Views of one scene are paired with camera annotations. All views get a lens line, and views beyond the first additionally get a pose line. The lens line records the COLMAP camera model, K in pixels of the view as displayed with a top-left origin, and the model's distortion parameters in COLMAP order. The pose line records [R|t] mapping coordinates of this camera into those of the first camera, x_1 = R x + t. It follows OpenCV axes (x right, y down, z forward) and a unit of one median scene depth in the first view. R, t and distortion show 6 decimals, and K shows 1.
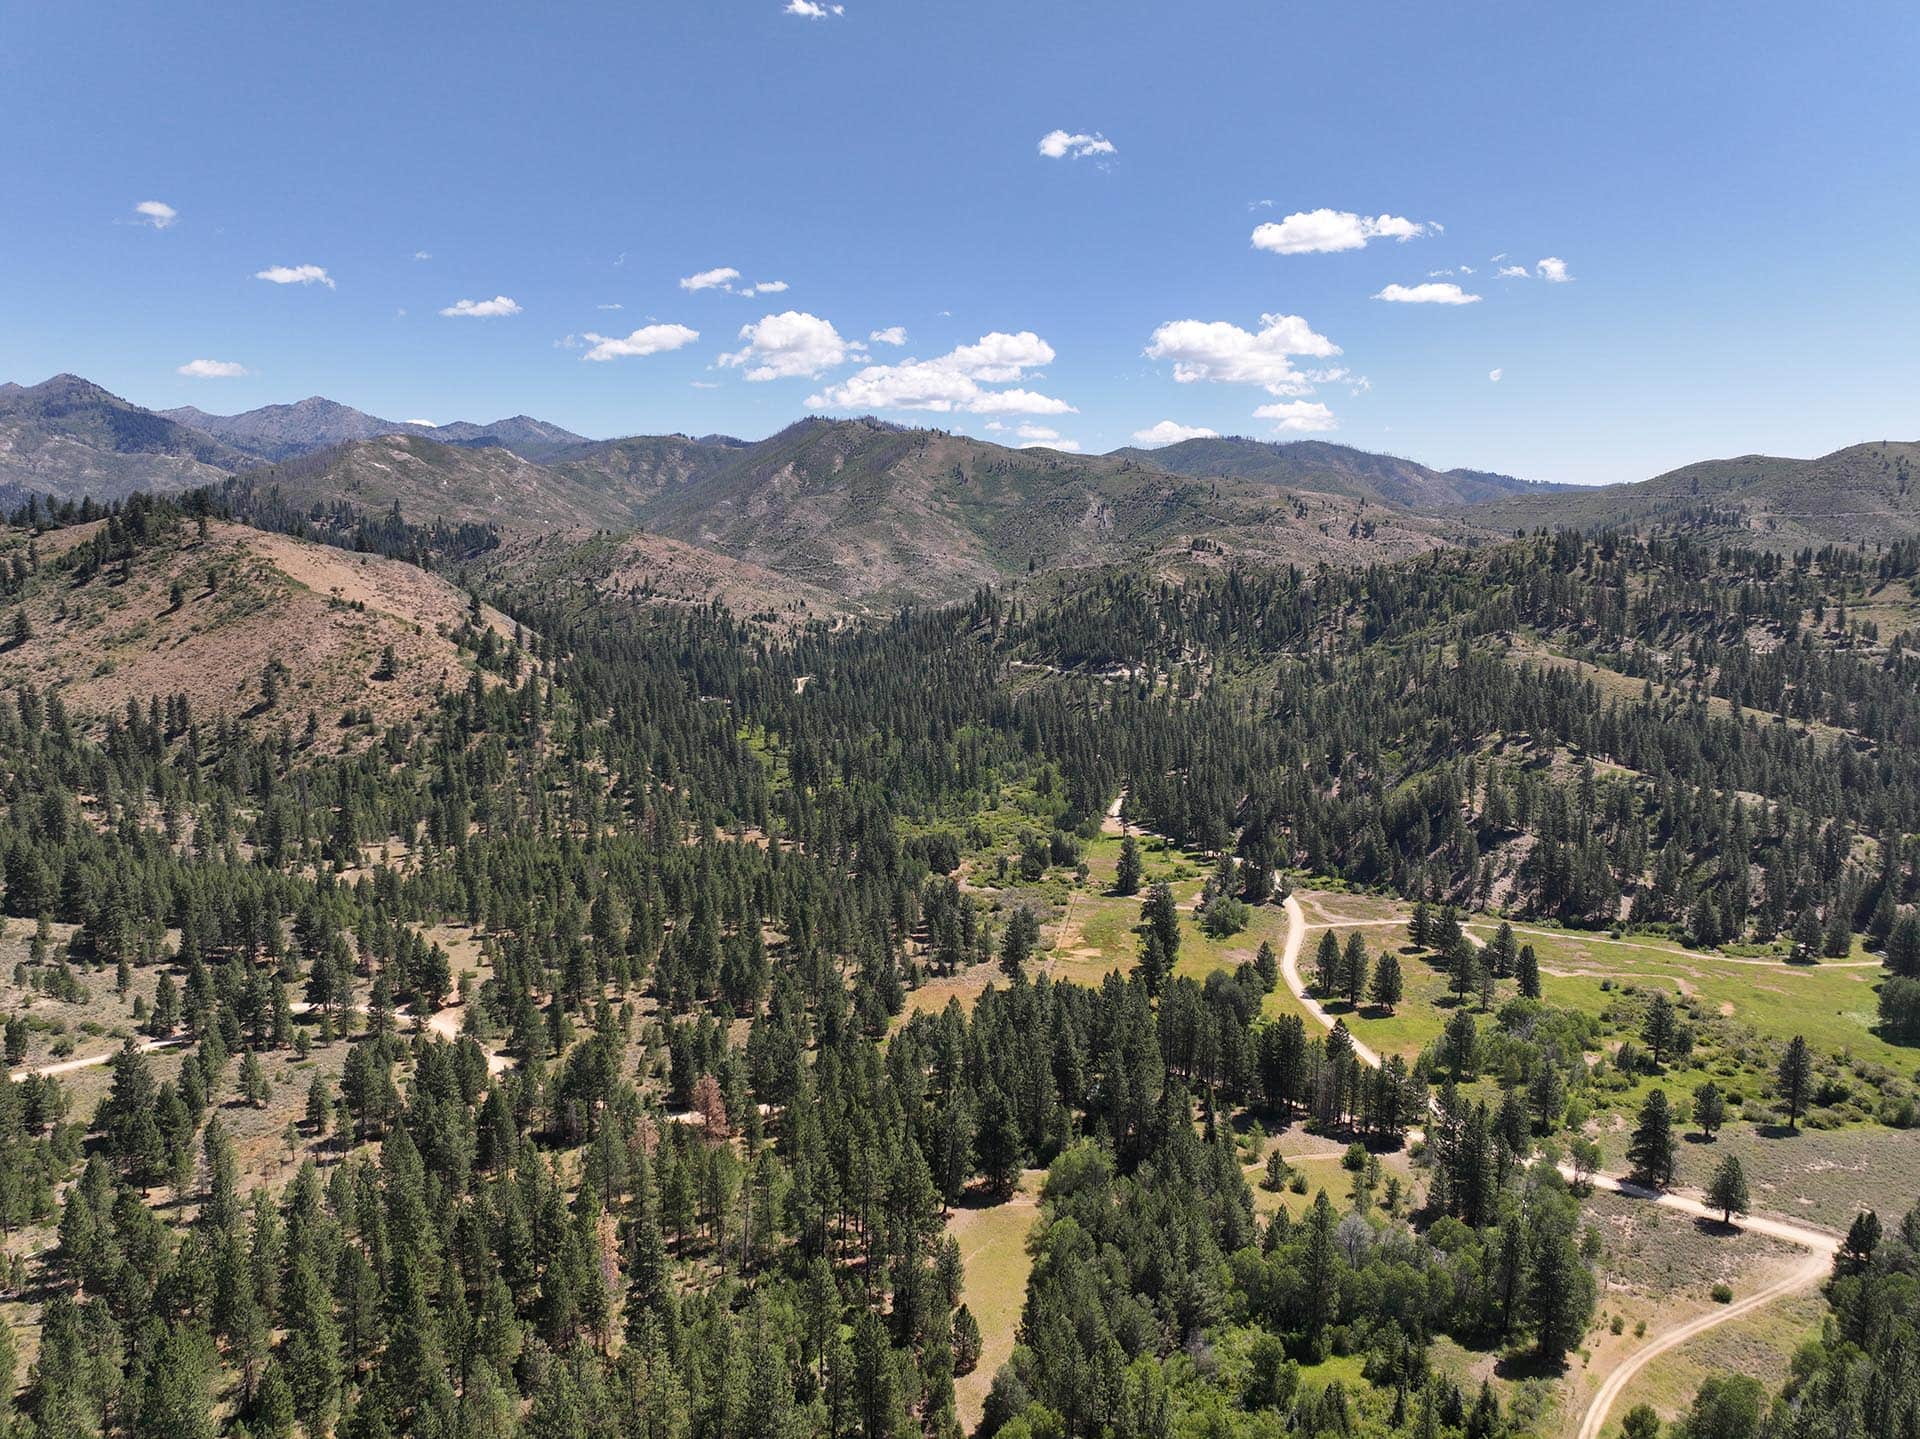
lens RADIAL K [[1346.5, 0, 953.7], [0, 1346.5, 714.9], [0, 0, 1]] dist [-0.002661, 0.015127]
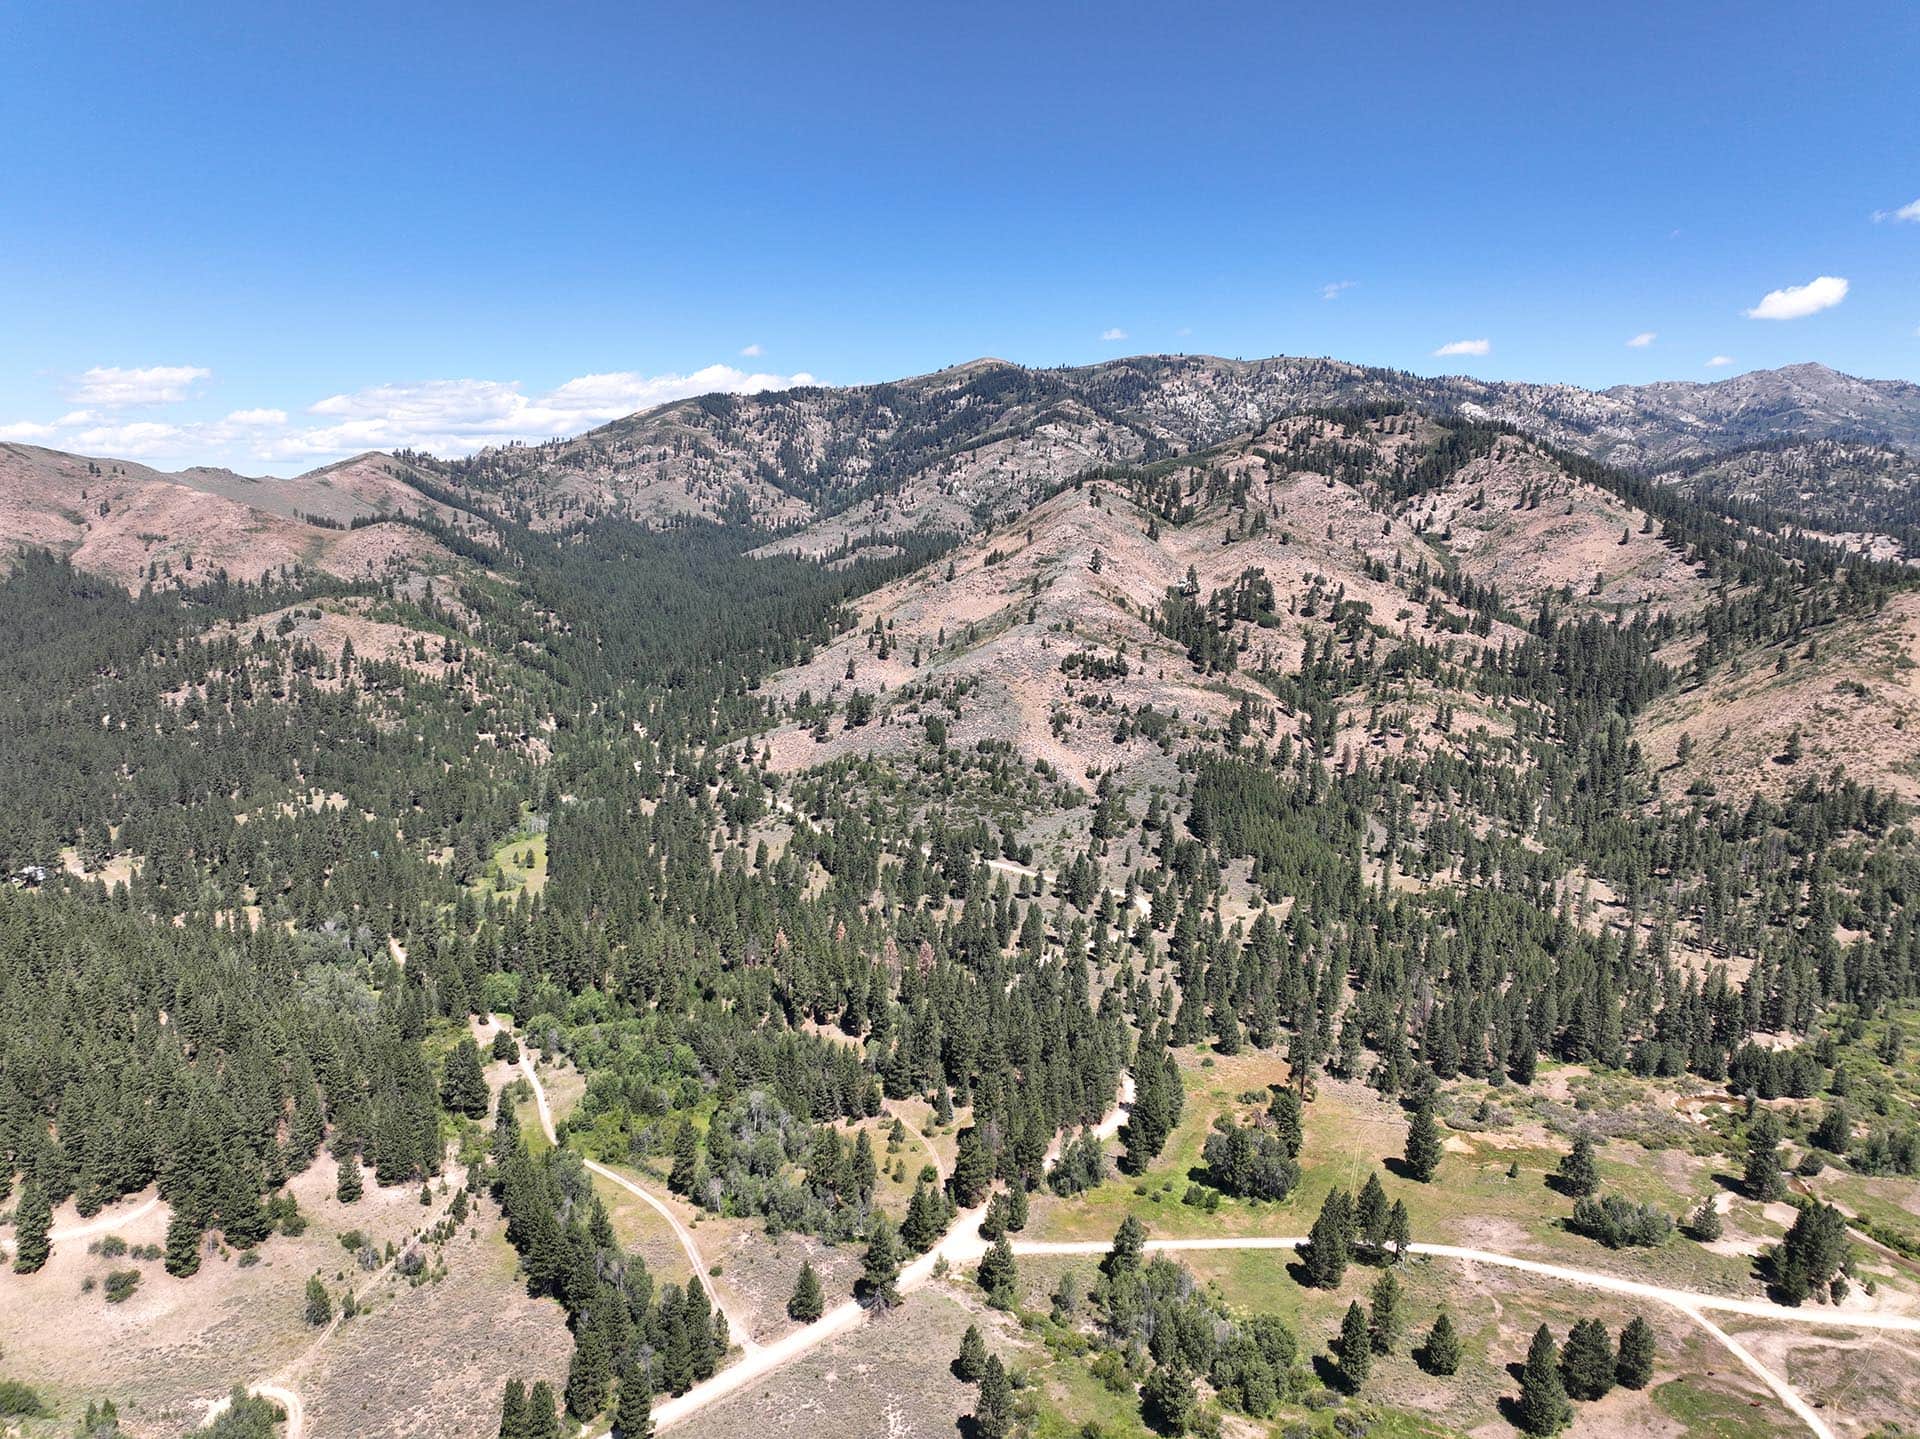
lens RADIAL K [[1346.5, 0, 955.6], [0, 1346.5, 721.6], [0, 0, 1]] dist [-0.002661, 0.015127]
pose [[-0.099361, 0.142058, -0.984859, 0.132677], [-0.129401, 0.979507, 0.154341, -0.027451], [0.986602, 0.142777, -0.078942, 0.091534]]
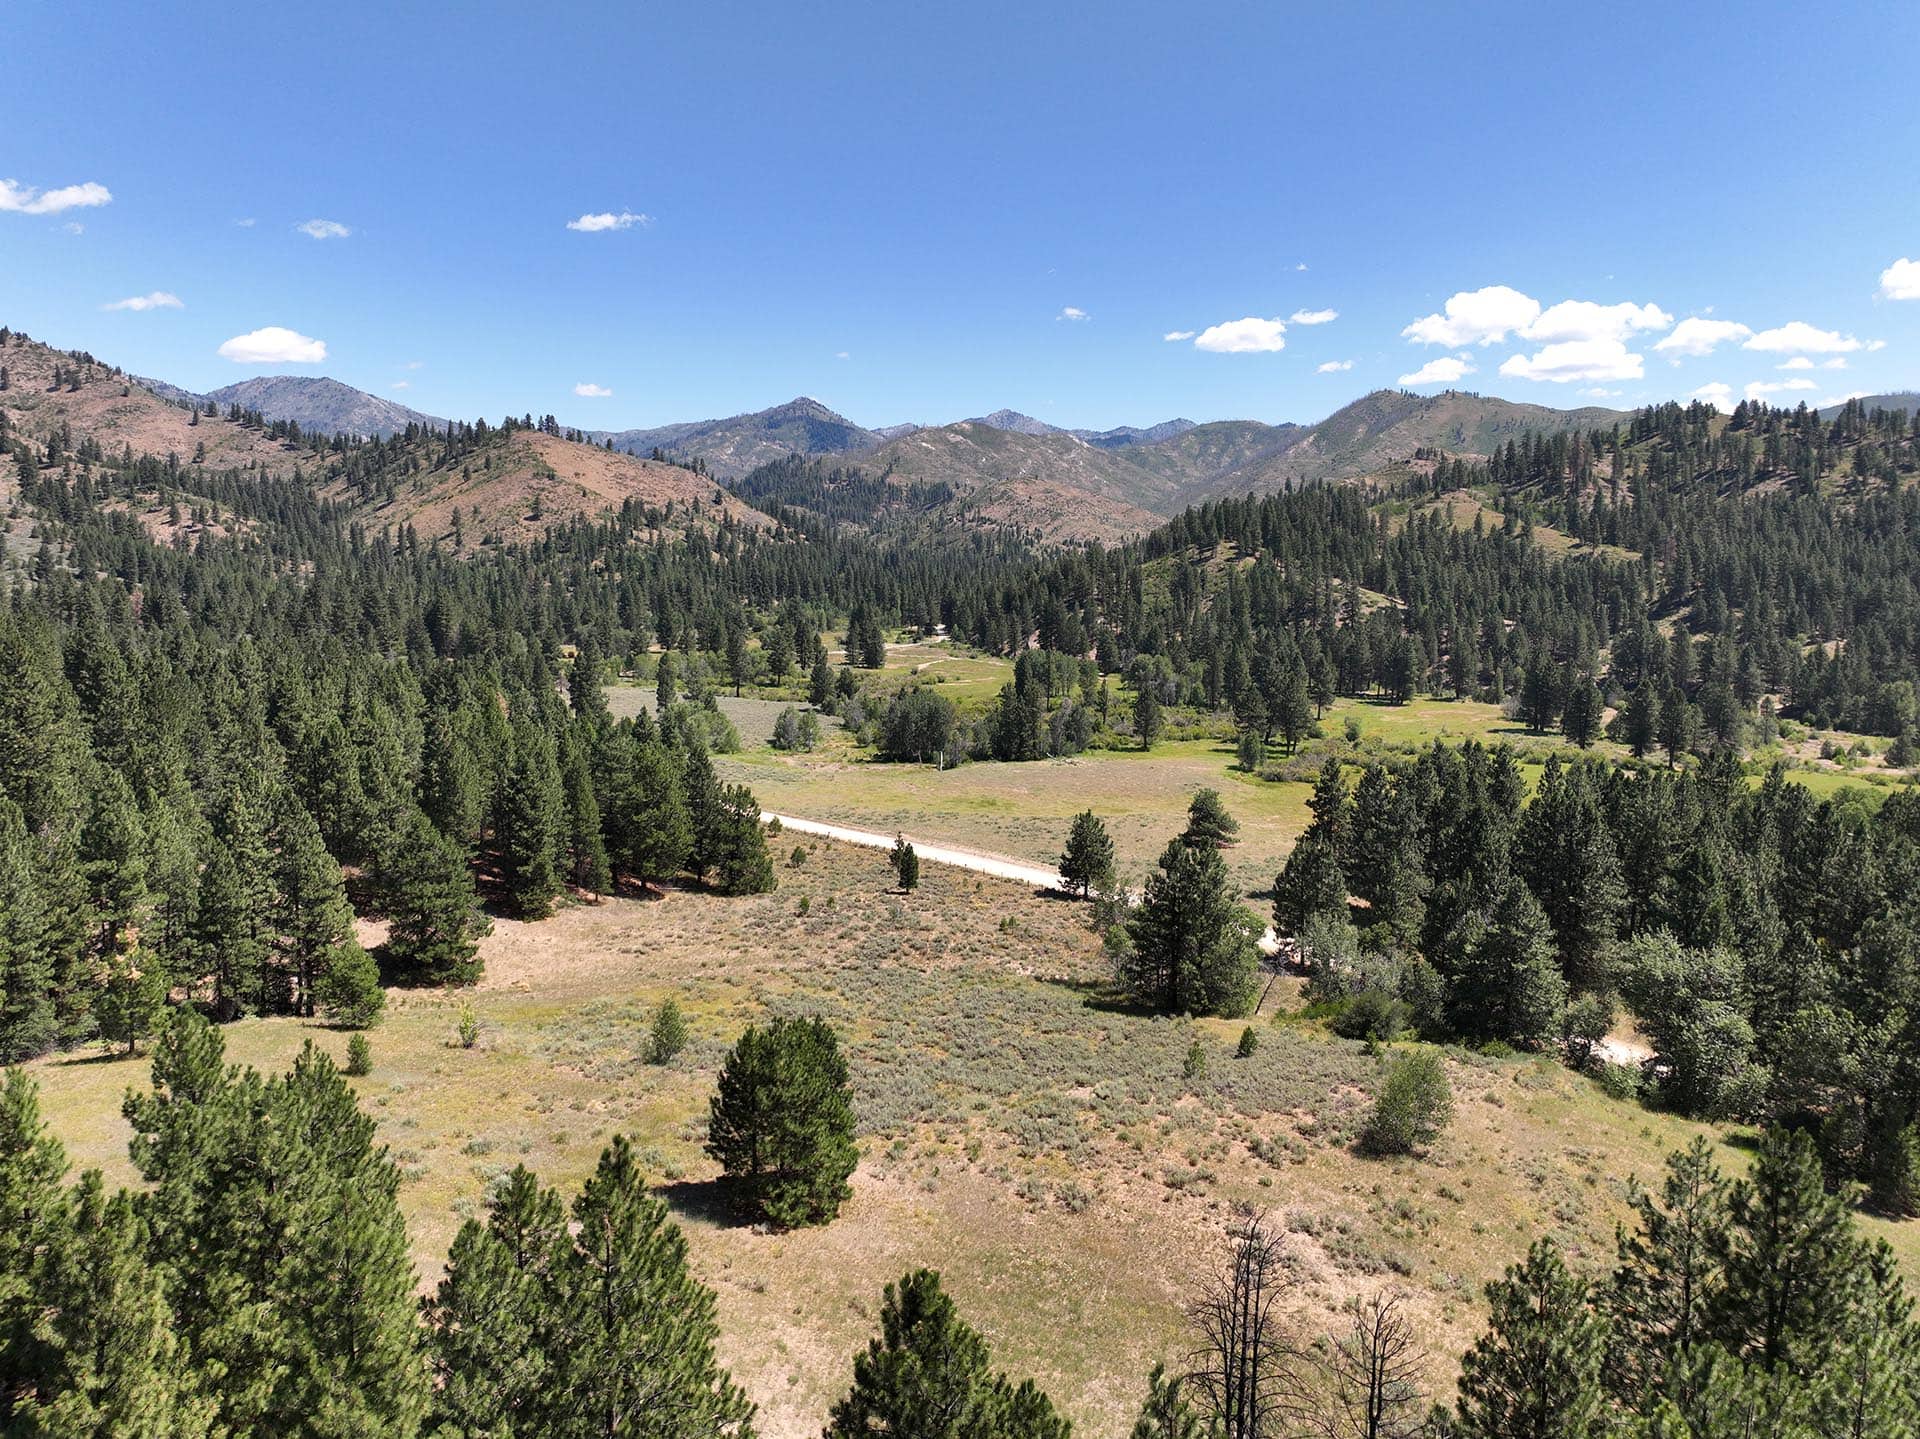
lens RADIAL K [[1346.5, 0, 959.0], [0, 1346.5, 714.7], [0, 0, 1]] dist [-0.002661, 0.015127]
pose [[0.873997, 0.061656, -0.482005, 0.137120], [-0.065015, 0.997837, 0.009751, 0.027684], [0.481563, 0.022815, 0.876114, -0.006322]]
